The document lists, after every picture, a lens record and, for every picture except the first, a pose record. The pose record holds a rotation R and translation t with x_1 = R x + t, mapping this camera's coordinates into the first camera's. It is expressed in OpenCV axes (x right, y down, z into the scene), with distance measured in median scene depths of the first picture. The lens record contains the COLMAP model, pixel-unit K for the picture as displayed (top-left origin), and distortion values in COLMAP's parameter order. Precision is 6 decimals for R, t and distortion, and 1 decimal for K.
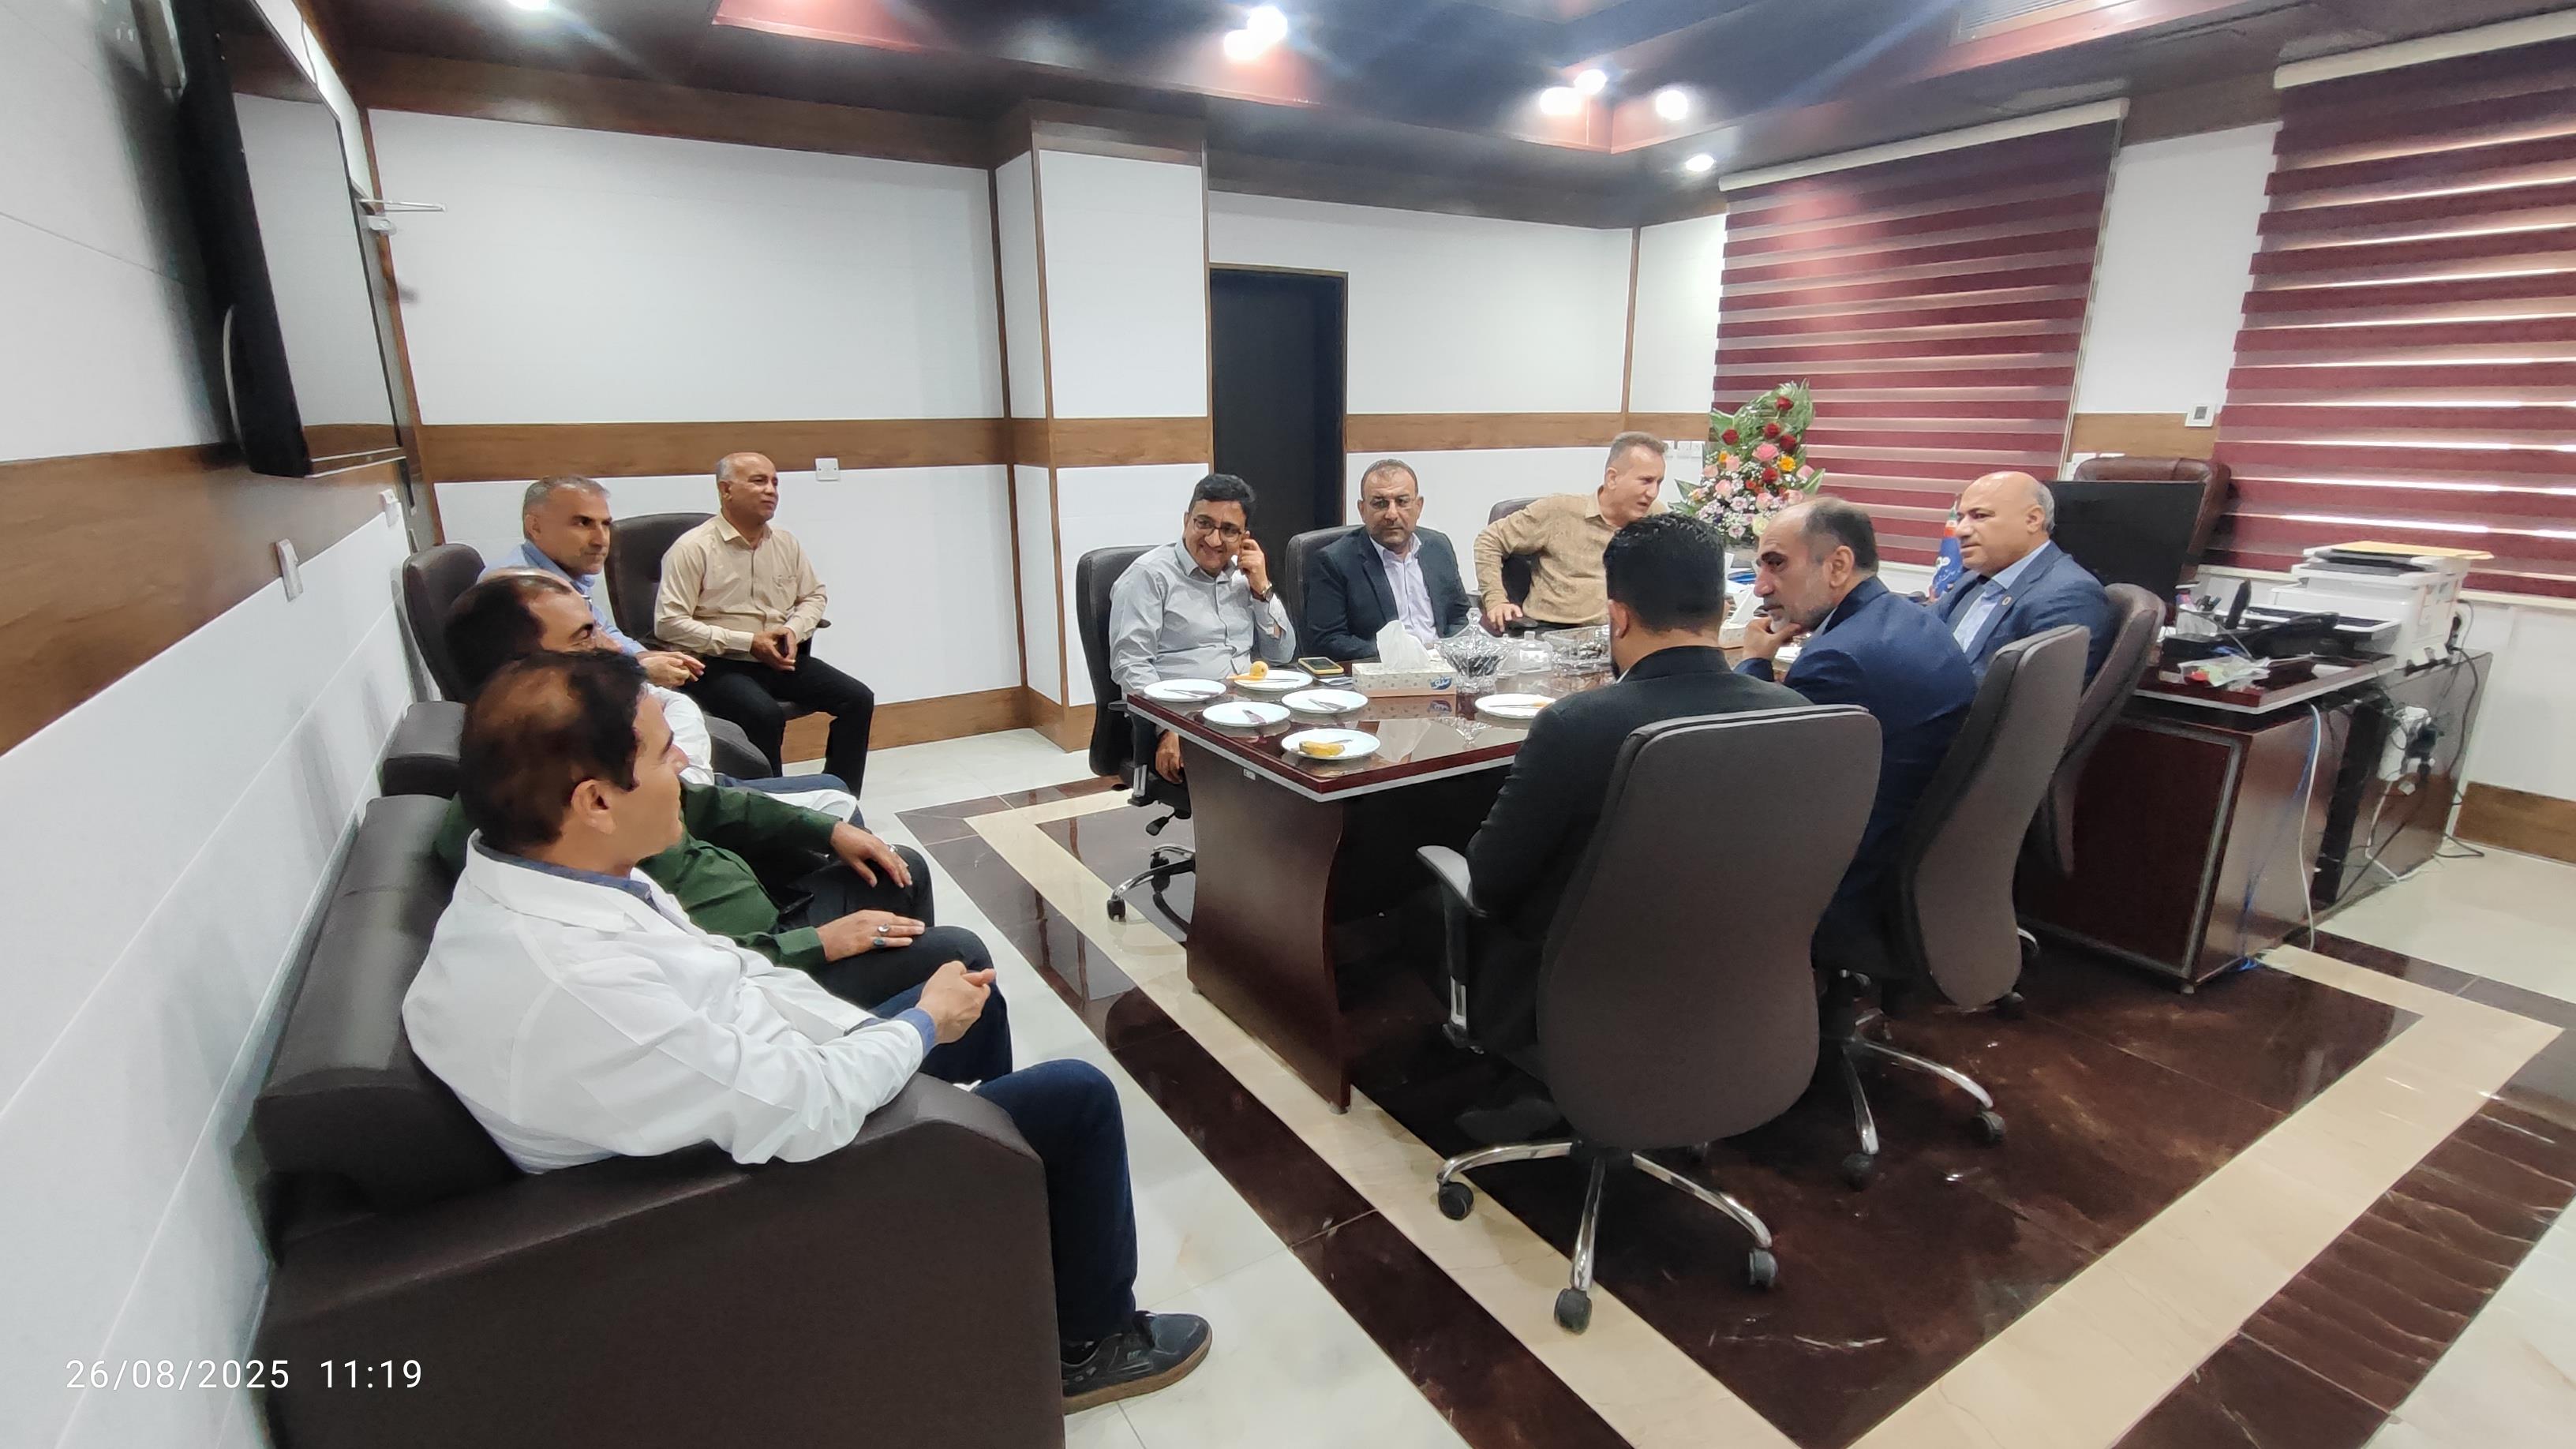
lens RADIAL K [[1168.9, 0, 1293.5], [0, 1168.9, 725.3], [0, 0, 1]] dist [-0.004014, 0.000008]
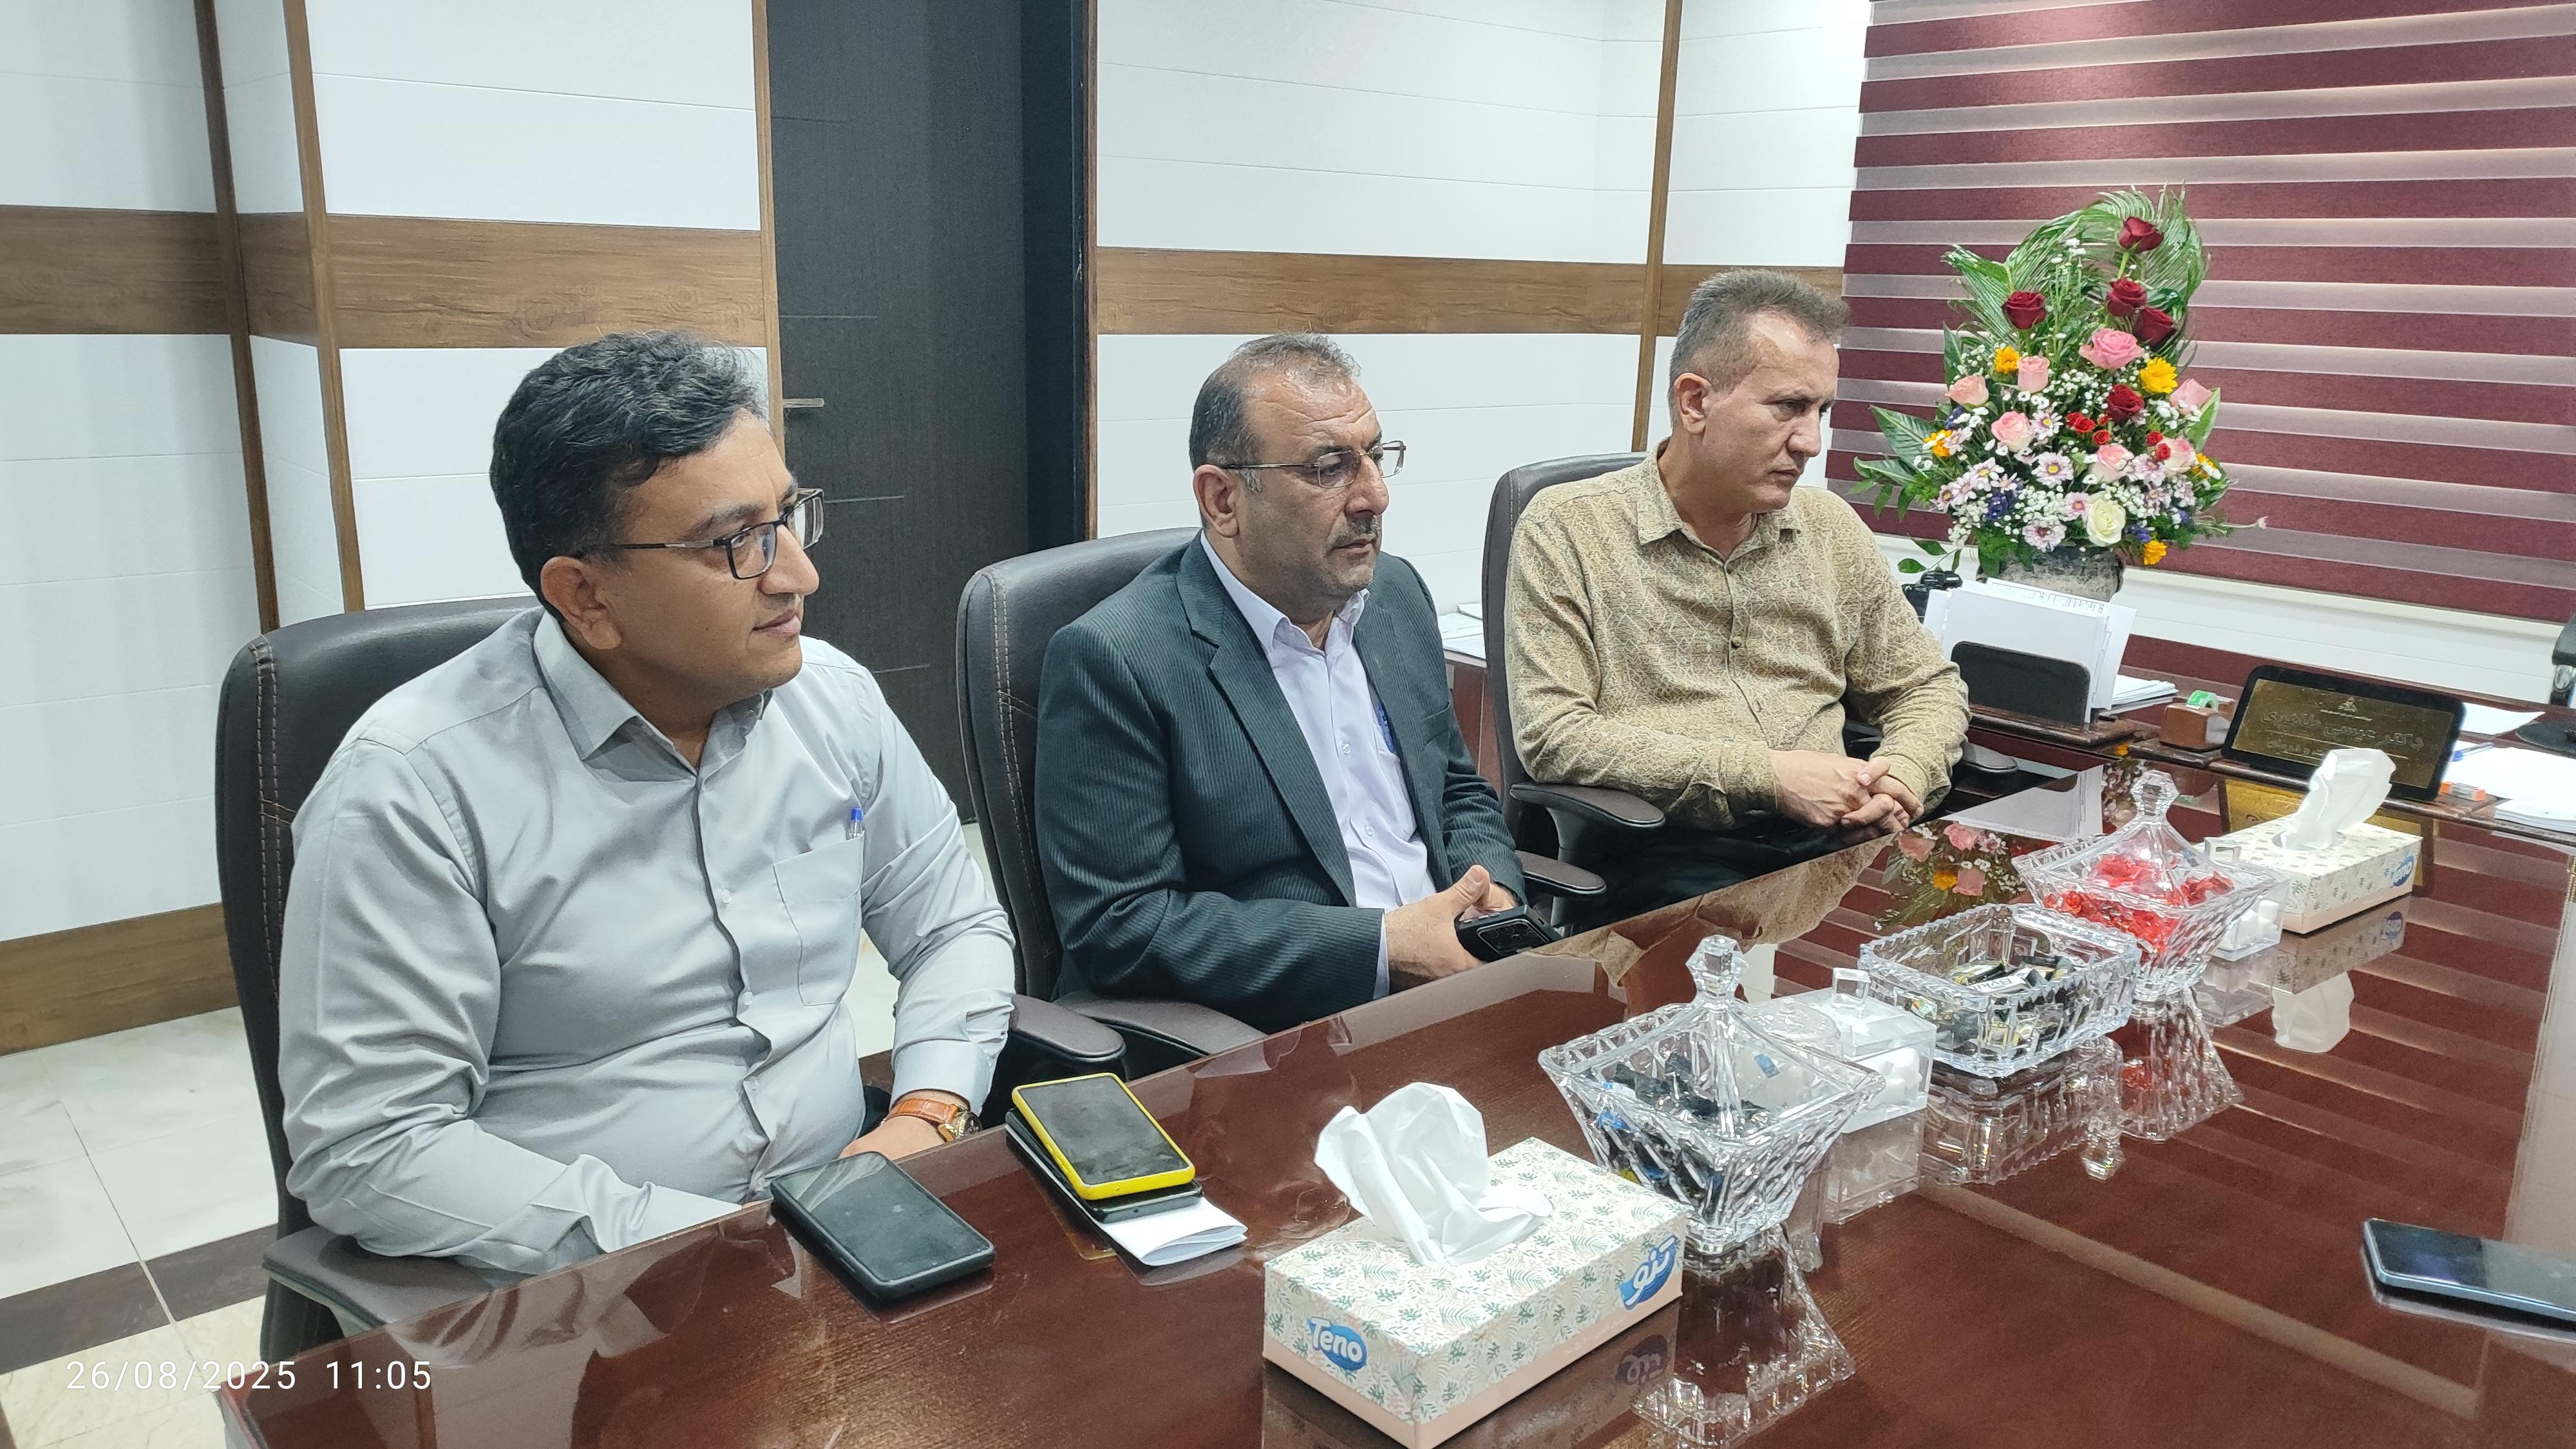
lens RADIAL K [[1840.9, 0, 1272.3], [0, 1840.9, 719.6], [0, 0, 1]] dist [0.025724, -0.017608]
pose [[0.987581, -0.009138, 0.156846, -0.000811], [0.013122, 0.999617, -0.024381, -0.086661], [-0.156563, 0.026137, 0.987322, 0.387813]]
